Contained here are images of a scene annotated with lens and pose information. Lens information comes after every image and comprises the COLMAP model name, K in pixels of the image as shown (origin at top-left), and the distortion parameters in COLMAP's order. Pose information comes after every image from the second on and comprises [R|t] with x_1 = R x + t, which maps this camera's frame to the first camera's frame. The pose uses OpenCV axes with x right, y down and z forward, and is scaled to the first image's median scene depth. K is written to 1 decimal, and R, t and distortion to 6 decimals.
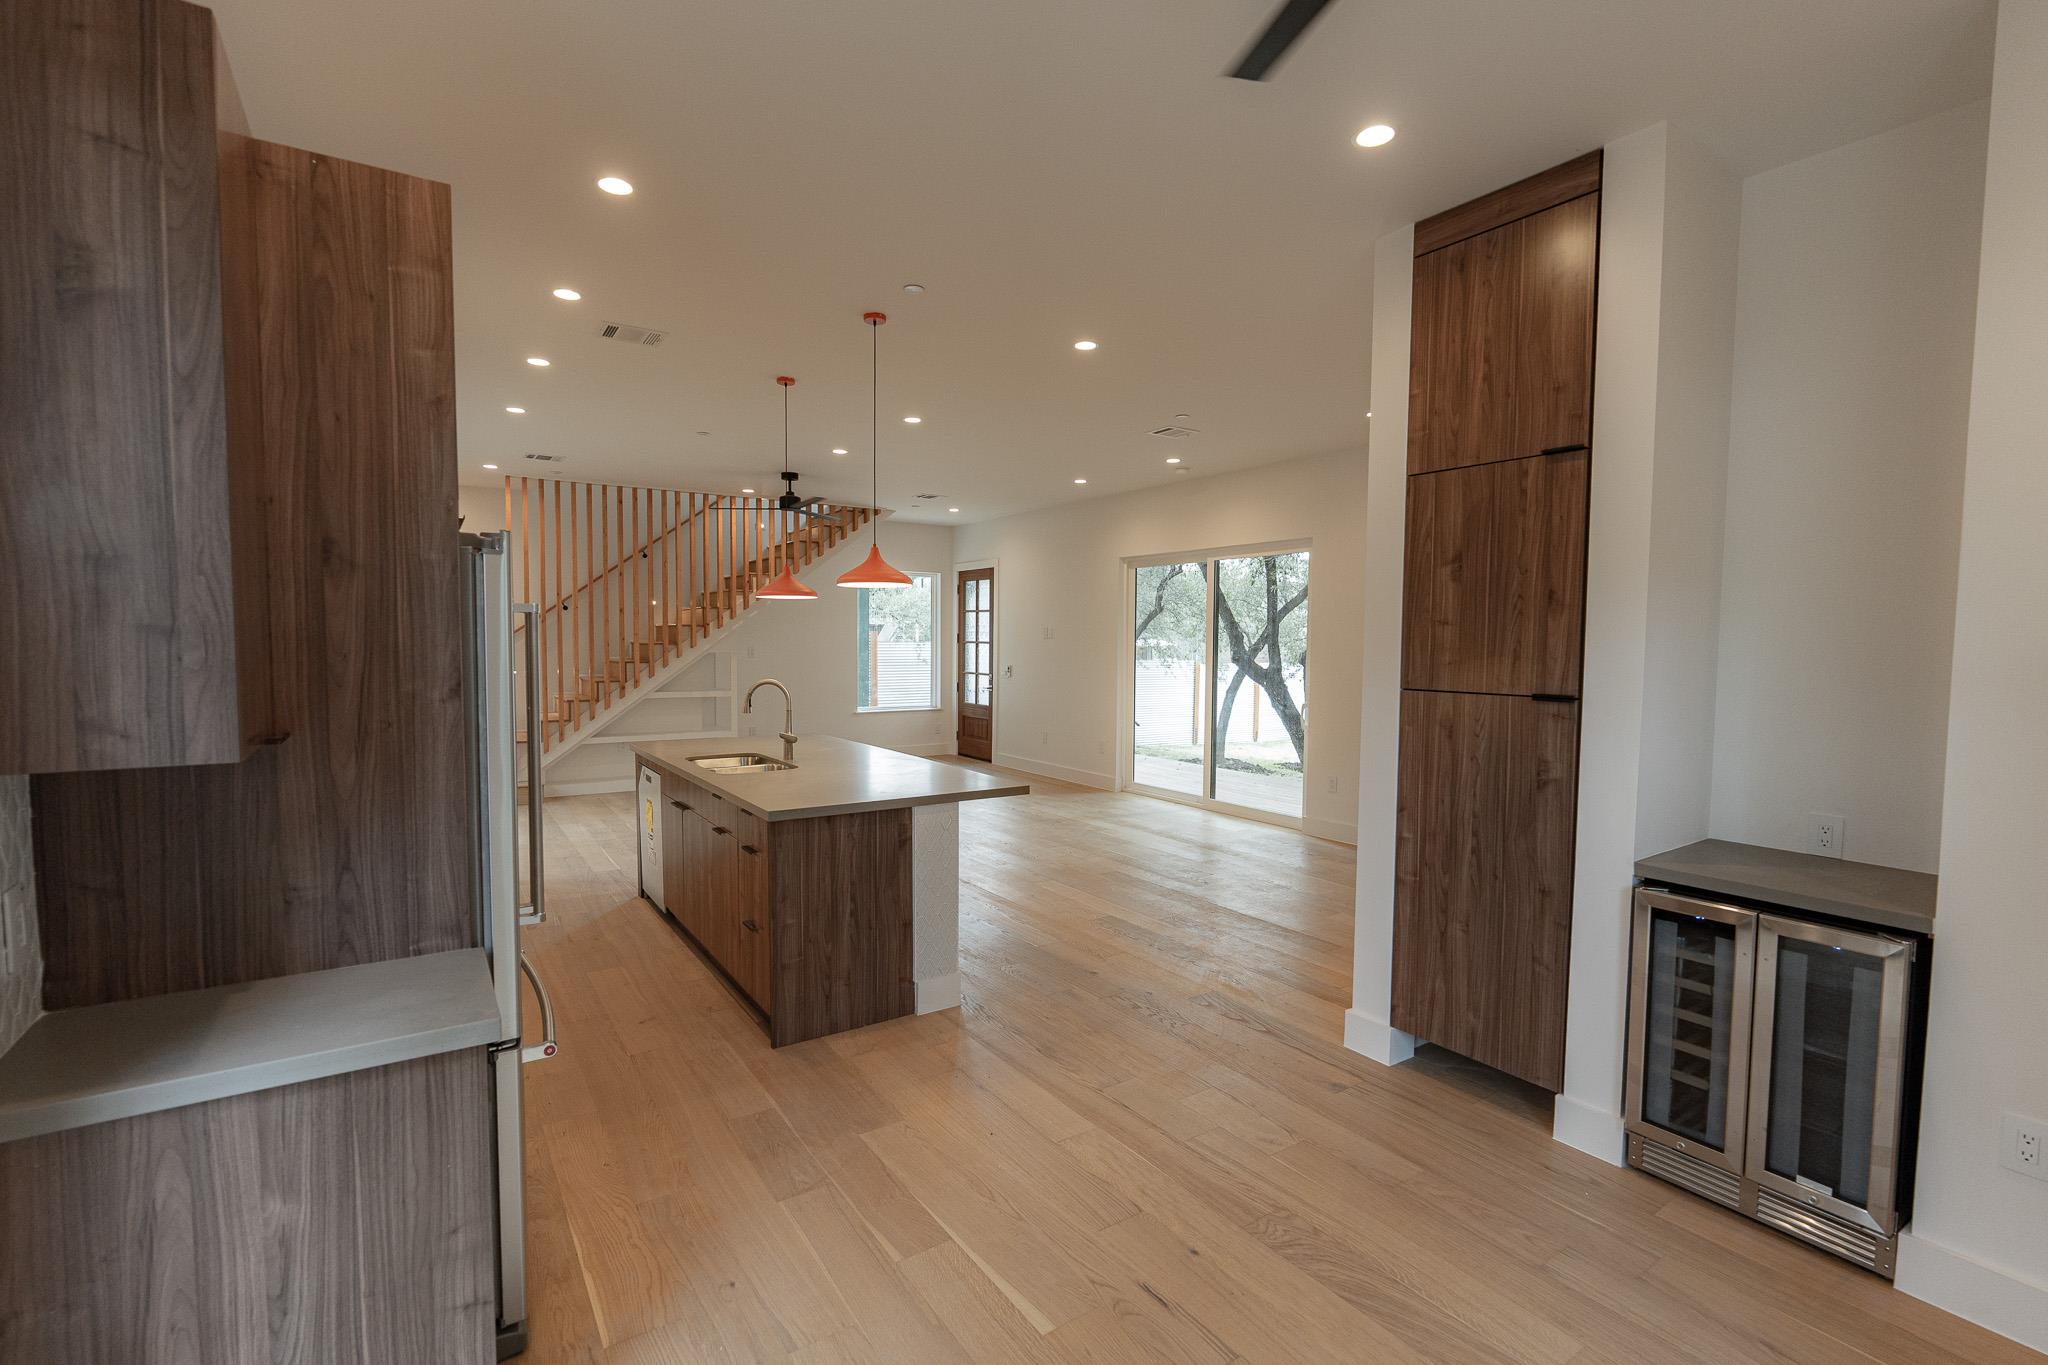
lens RADIAL K [[907.3, 0, 1025.3], [0, 907.3, 685.9], [0, 0, 1]] dist [-0.004082, -0.000142]
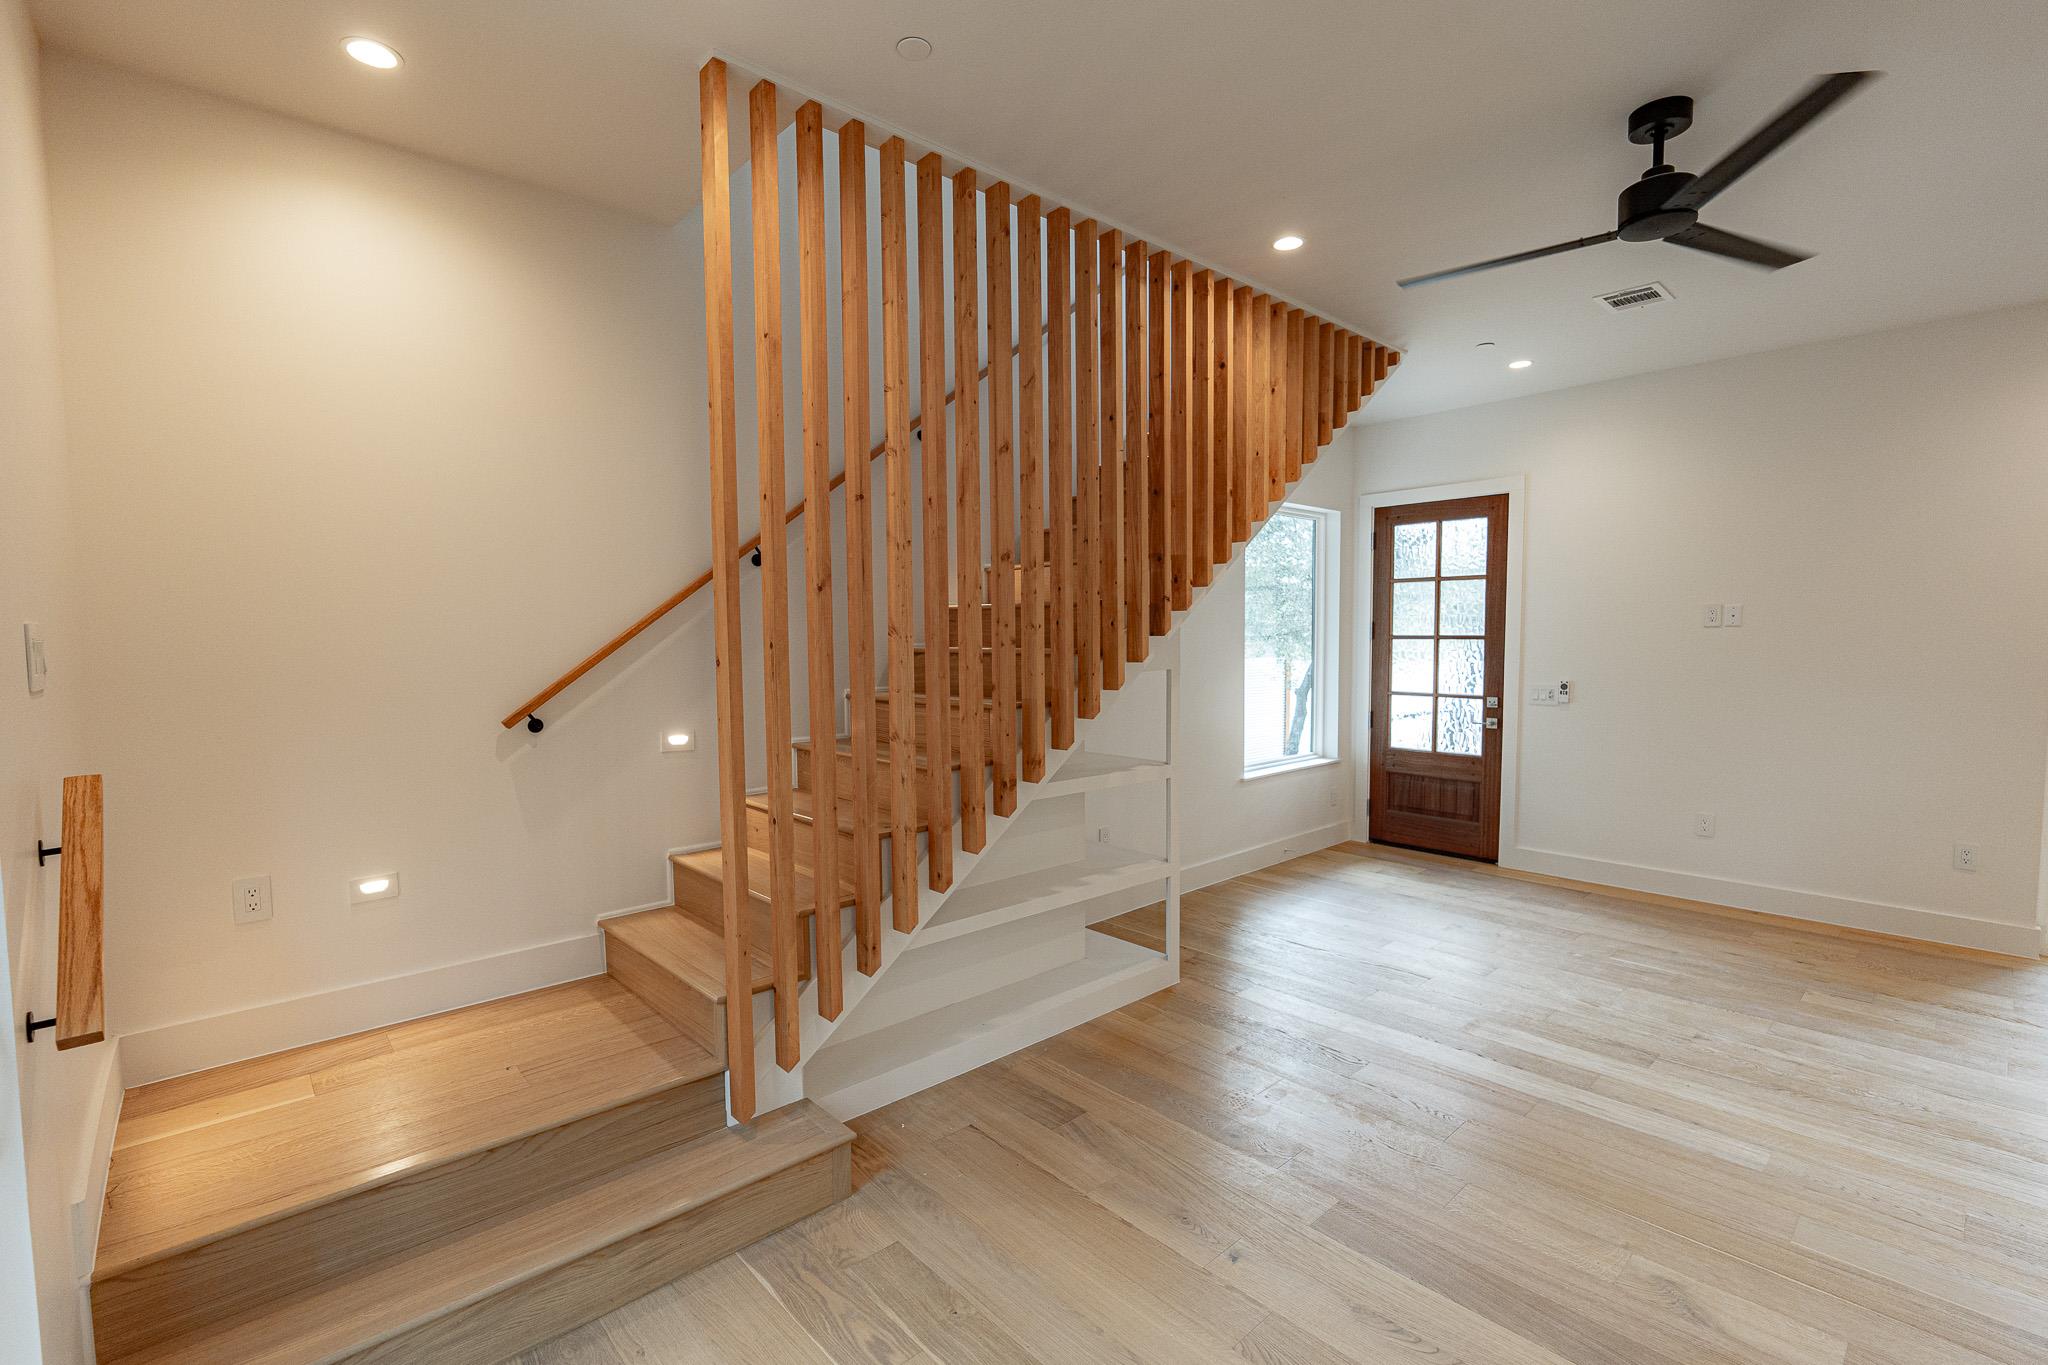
lens RADIAL K [[907.3, 0, 1037.1], [0, 907.3, 686.5], [0, 0, 1]] dist [-0.004082, -0.000142]
pose [[0.985199, -0.023438, 0.169804, -0.461772], [0.022411, 0.999717, 0.007966, -0.034547], [-0.169942, -0.004042, 0.985446, 0.621797]]
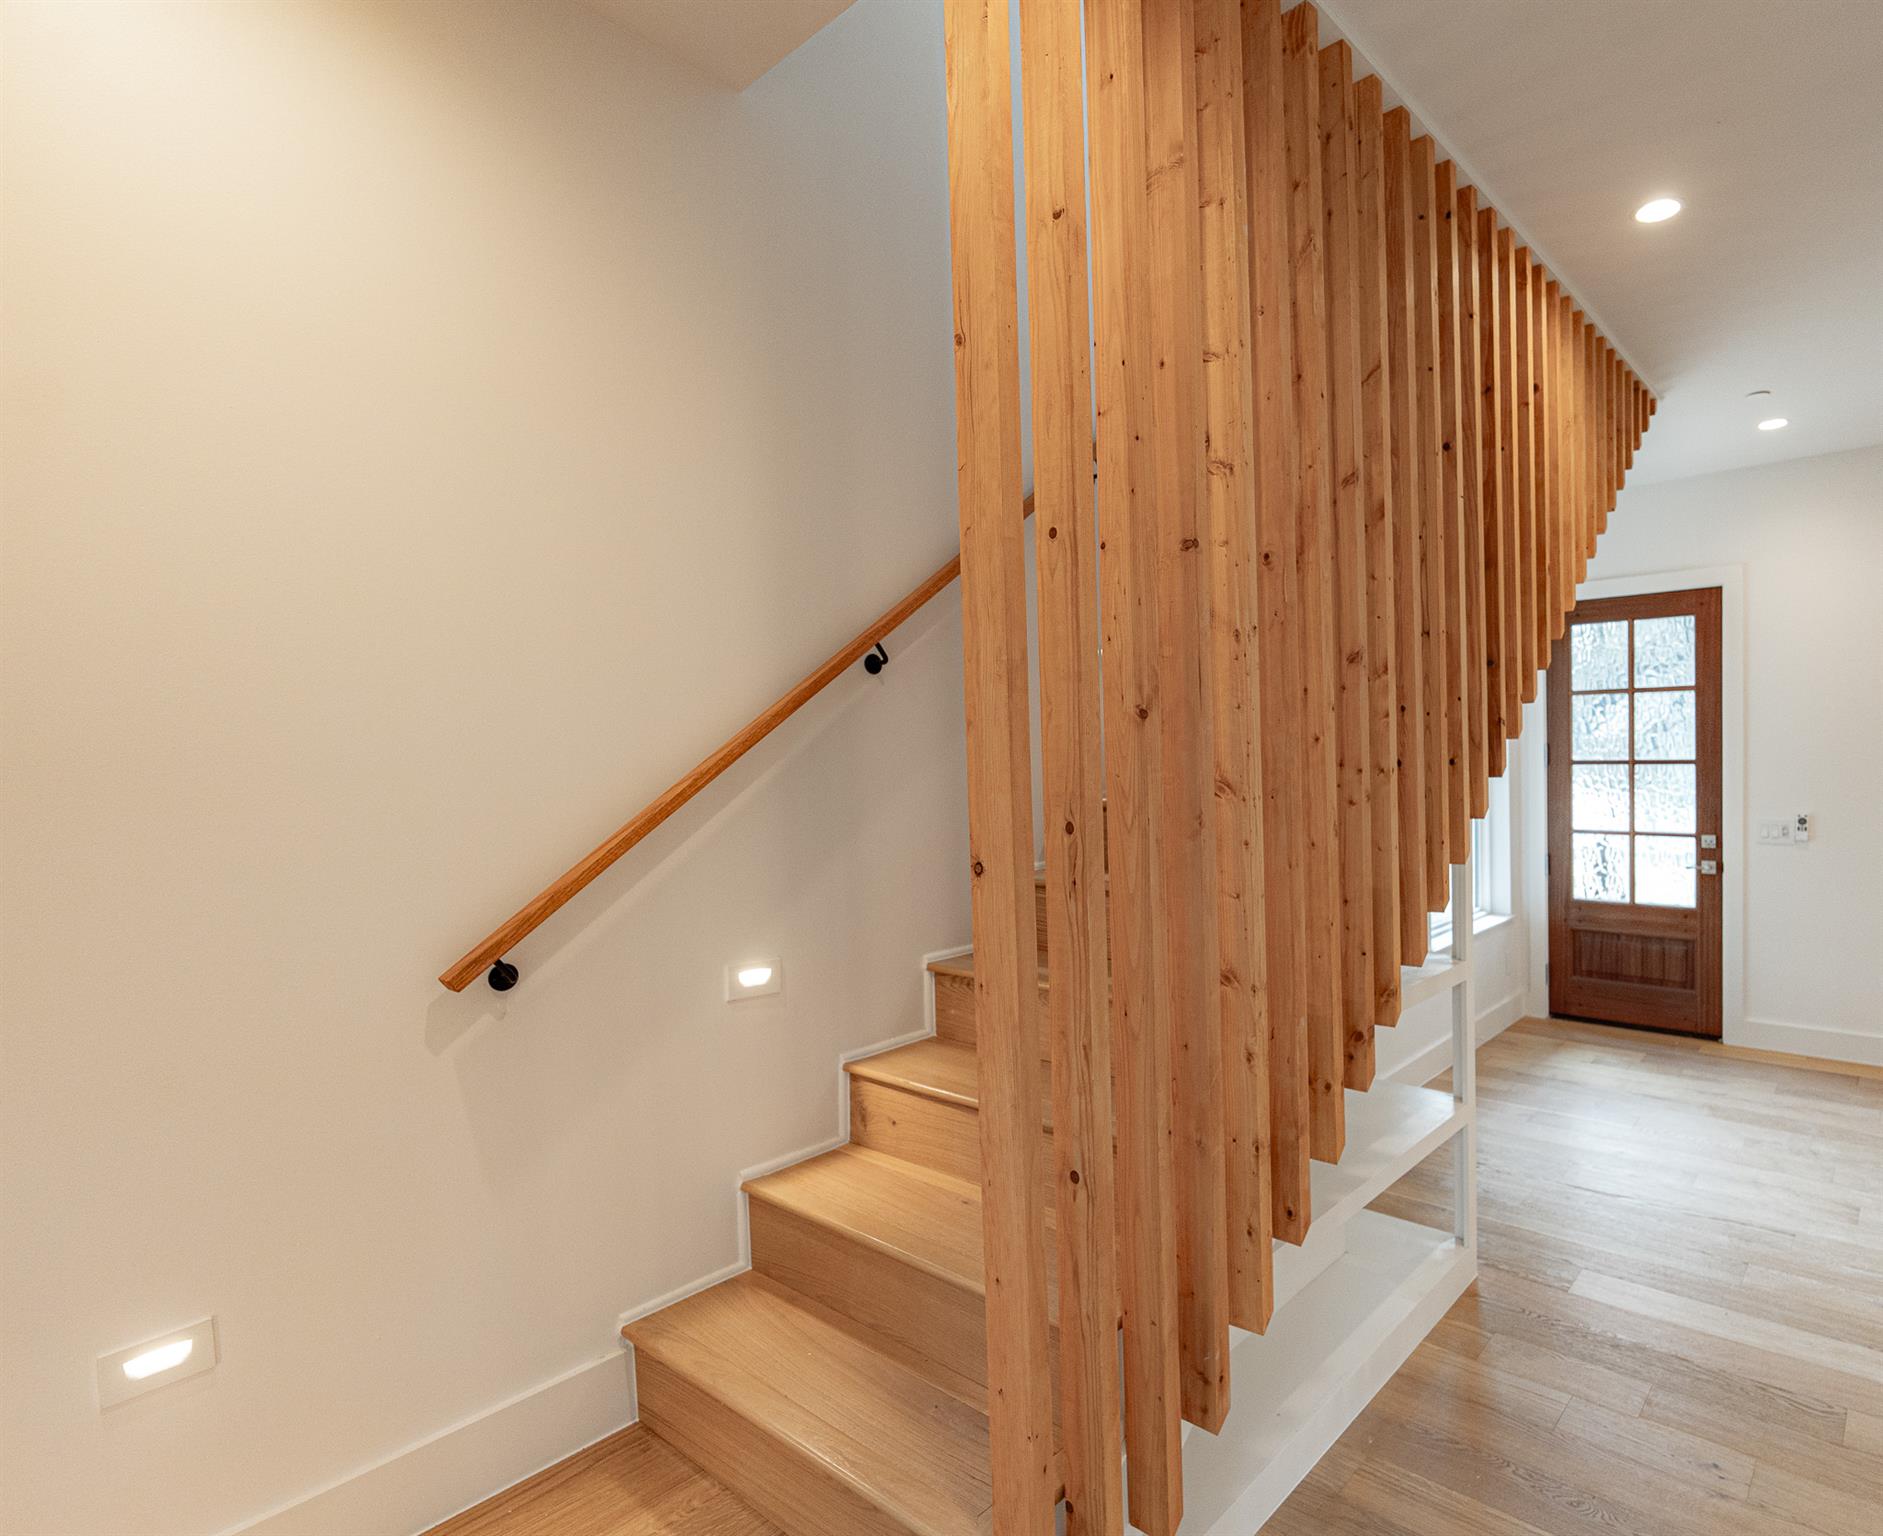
lens RADIAL K [[832.8, 0, 944.9], [0, 832.8, 764.3], [0, 0, 1]] dist [-0.005602, -0.000445]
pose [[0.944123, -0.035750, 0.327647, -0.605043], [0.043464, 0.998923, -0.016247, -0.066700], [-0.326714, 0.029580, 0.944660, 0.889947]]
